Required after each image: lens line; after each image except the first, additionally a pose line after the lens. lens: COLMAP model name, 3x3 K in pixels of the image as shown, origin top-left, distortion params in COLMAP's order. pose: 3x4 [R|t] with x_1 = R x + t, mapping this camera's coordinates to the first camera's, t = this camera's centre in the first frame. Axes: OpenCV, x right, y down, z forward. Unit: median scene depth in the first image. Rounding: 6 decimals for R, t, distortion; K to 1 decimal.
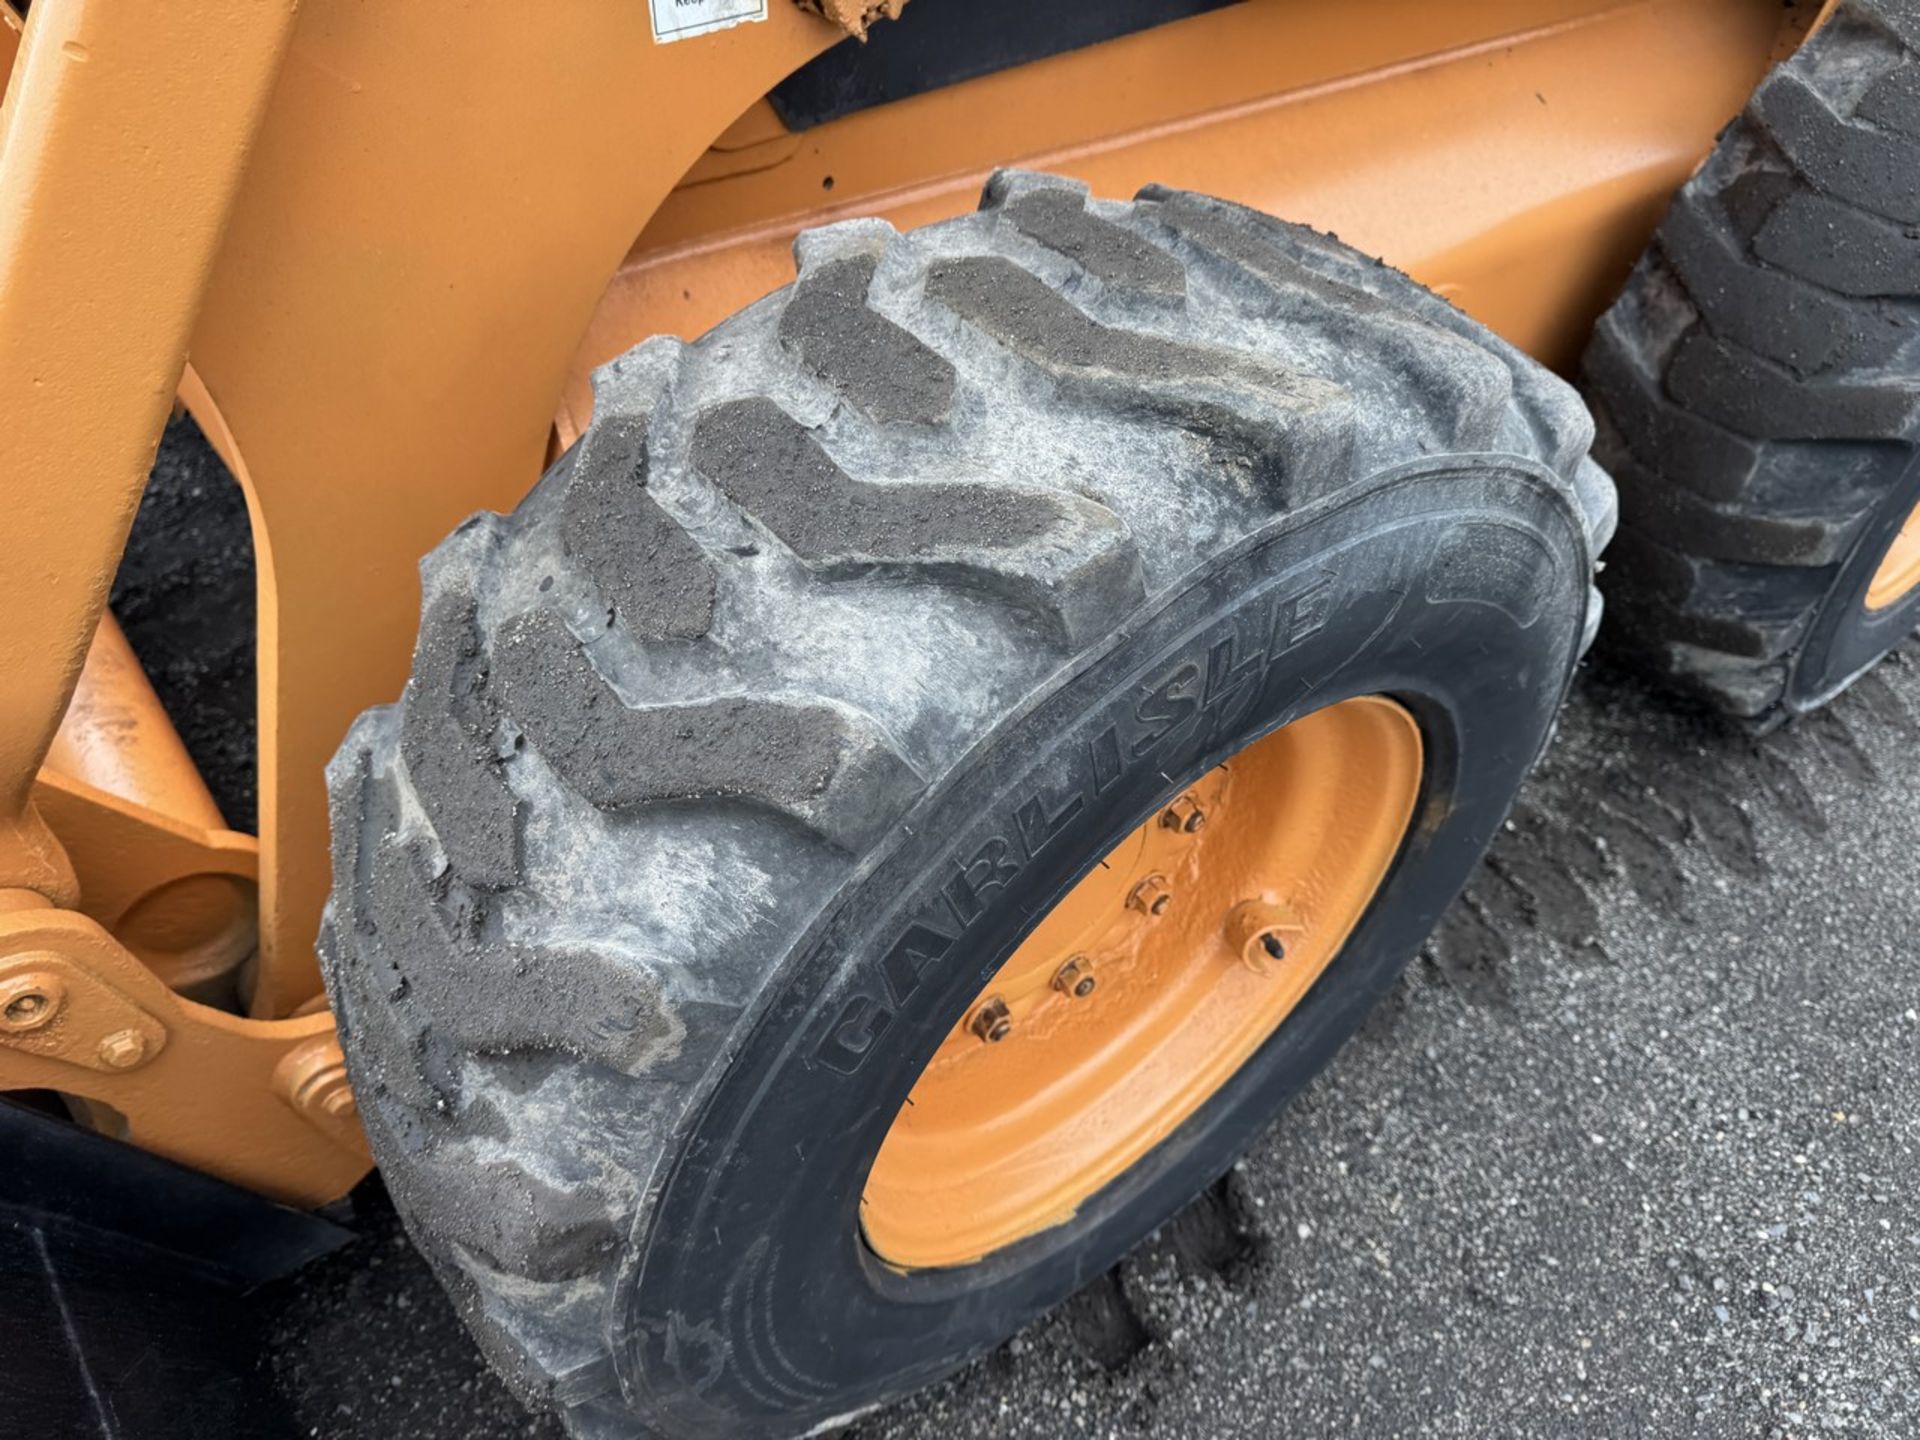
lens RADIAL K [[1395.6, 0, 960.0], [0, 1395.6, 720.0], [0, 0, 1]] dist [0.007230, -0.005046]
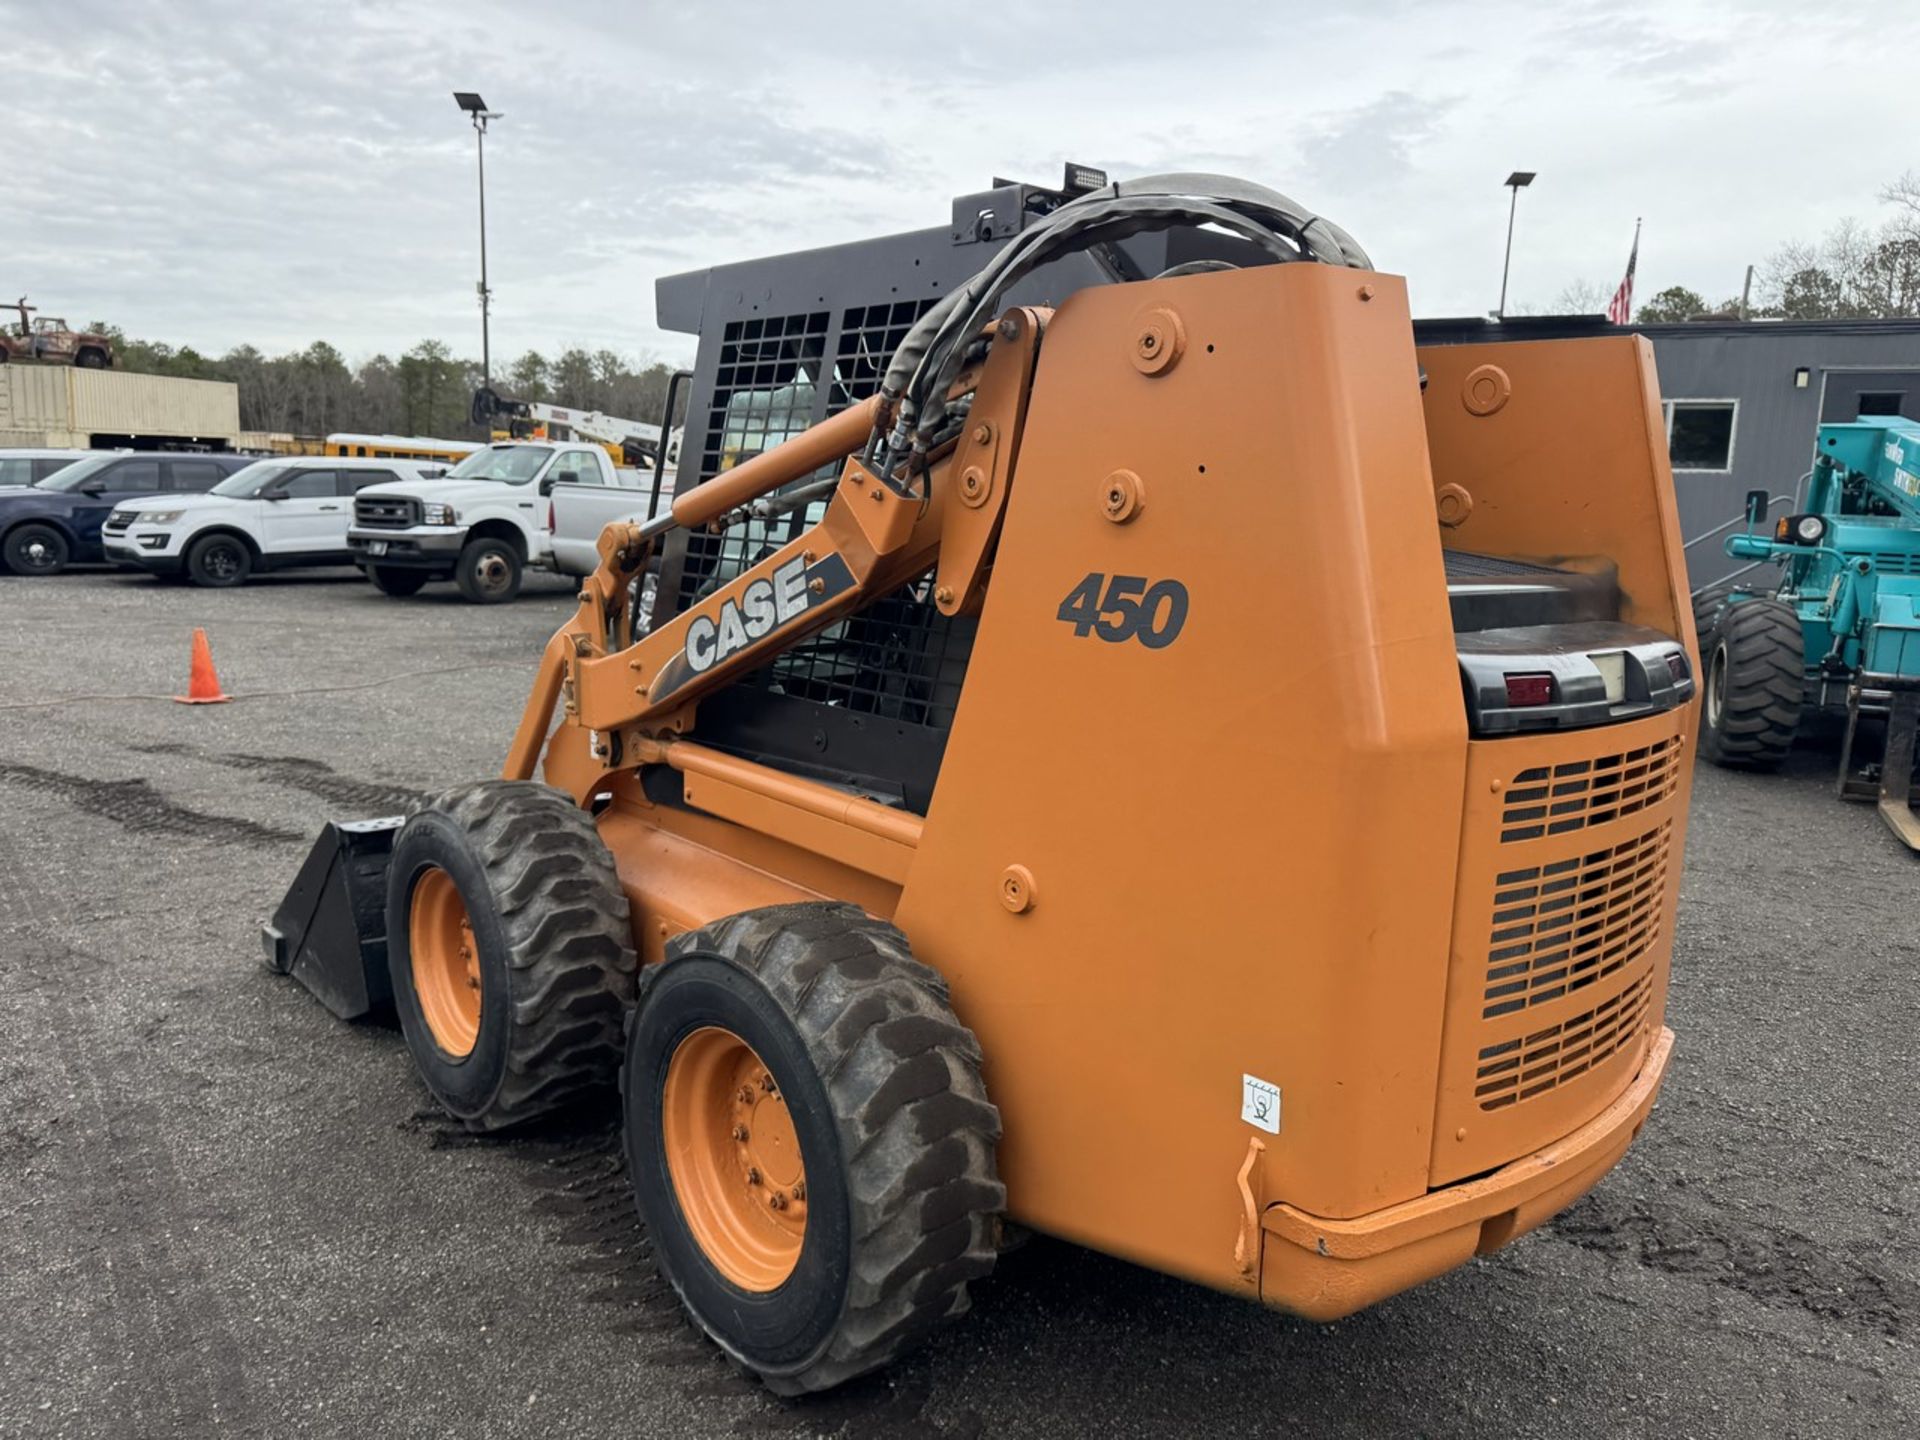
lens RADIAL K [[1379.0, 0, 954.7], [0, 1379.0, 699.5], [0, 0, 1]] dist [0.072767, -0.092216]
pose [[0.057082, 0.088465, -0.994442, 3.807057], [-0.720814, 0.692832, 0.020259, -1.314940], [0.690774, 0.715652, 0.103315, 0.977424]]
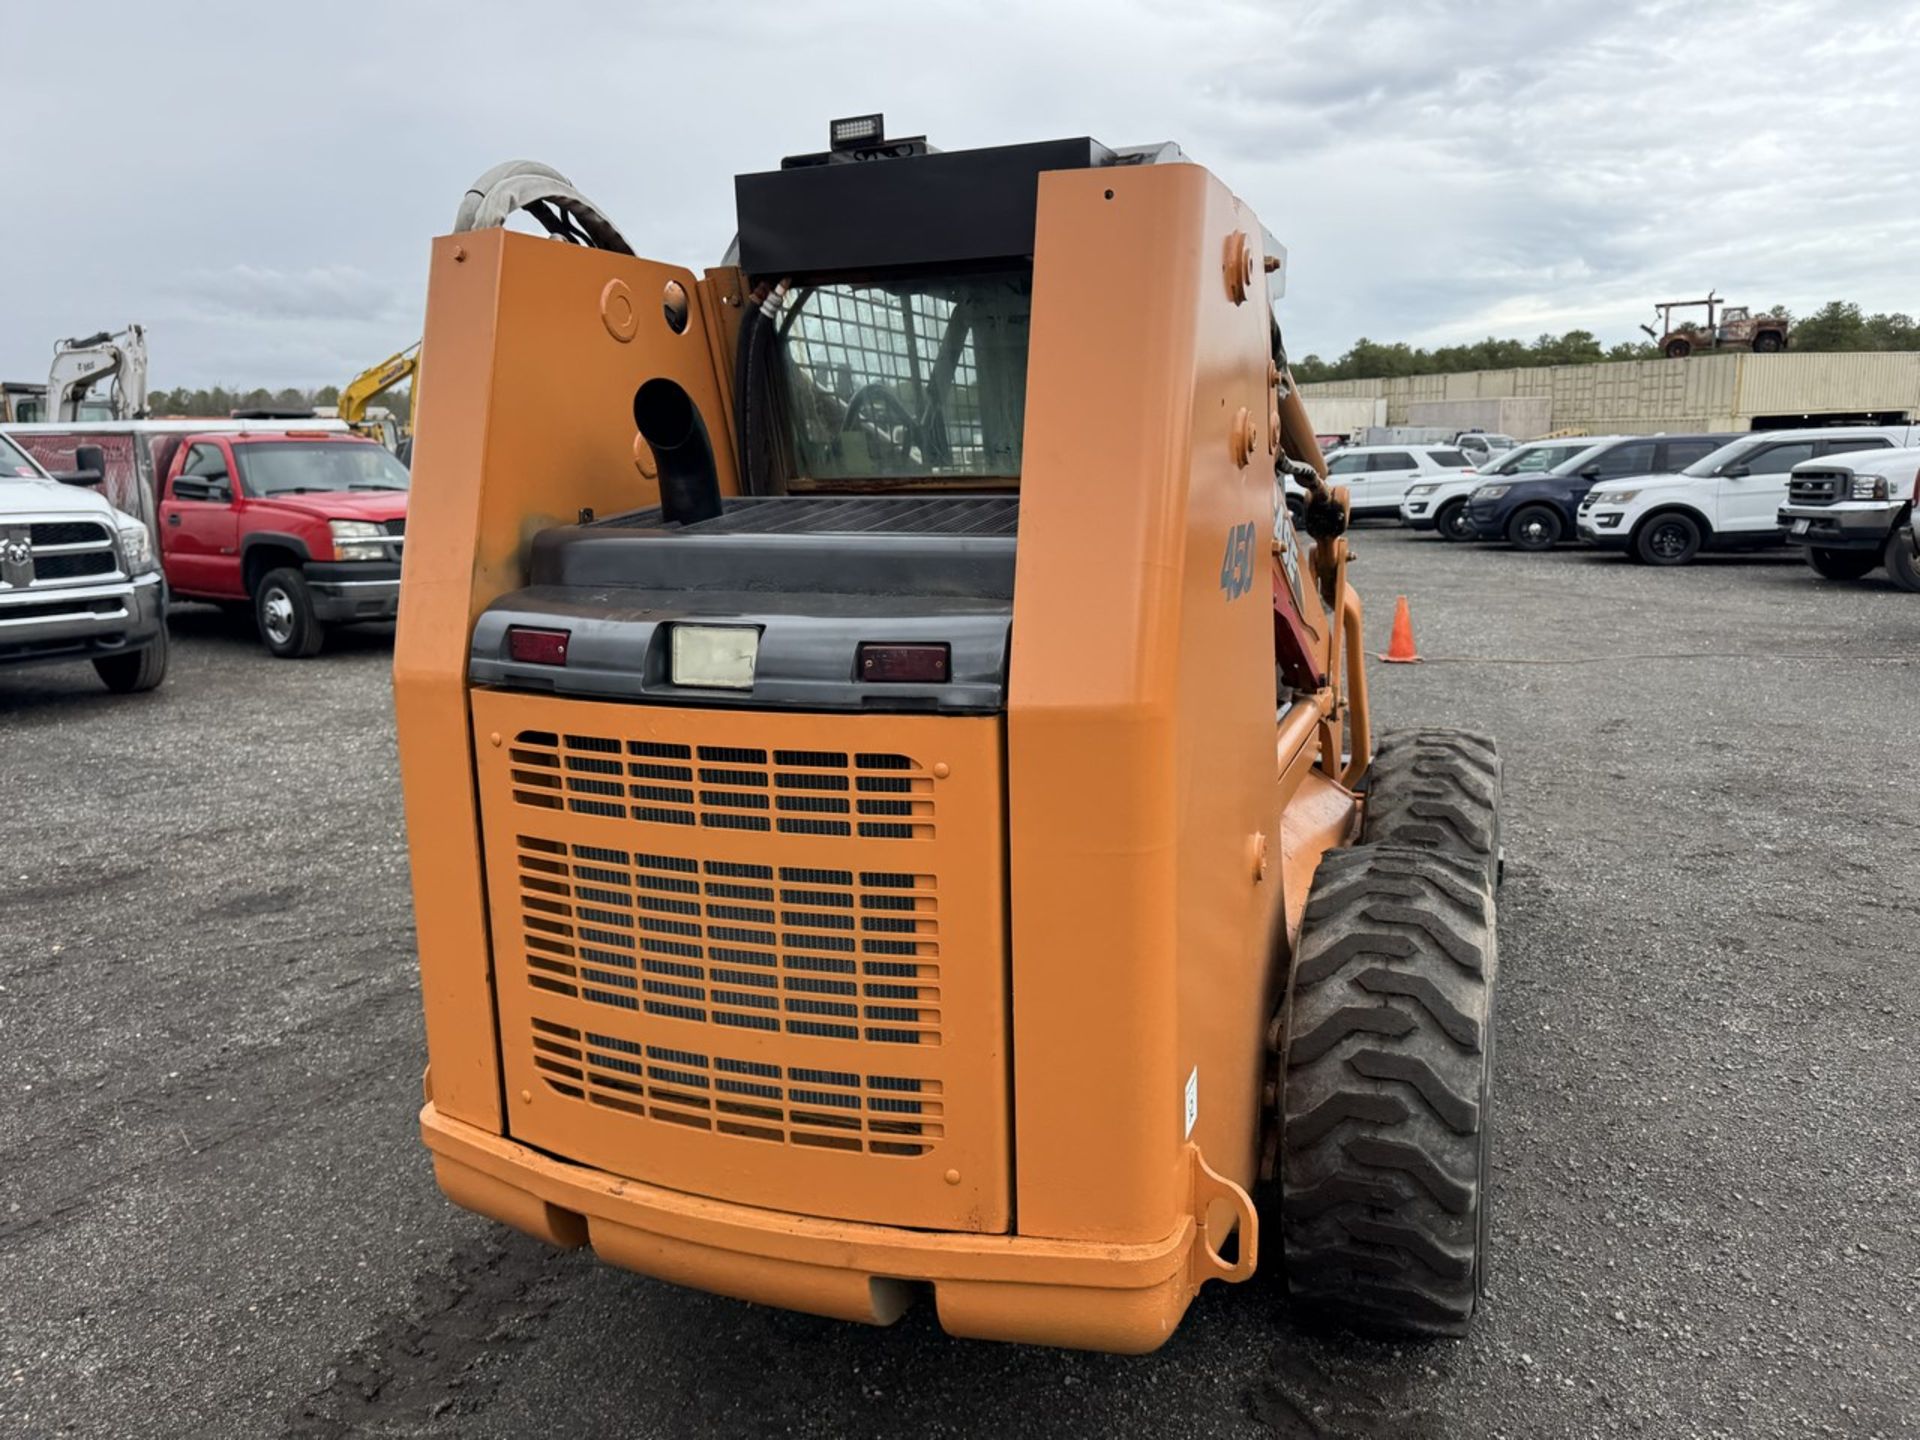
lens RADIAL K [[1374.5, 0, 954.3], [0, 1374.5, 712.4], [0, 0, 1]] dist [0.028263, -0.014916]
pose [[-0.869598, 0.041536, -0.492010, 2.150948], [-0.372311, 0.599351, 0.708635, -3.507154], [0.324320, 0.799408, -0.505730, 3.091226]]
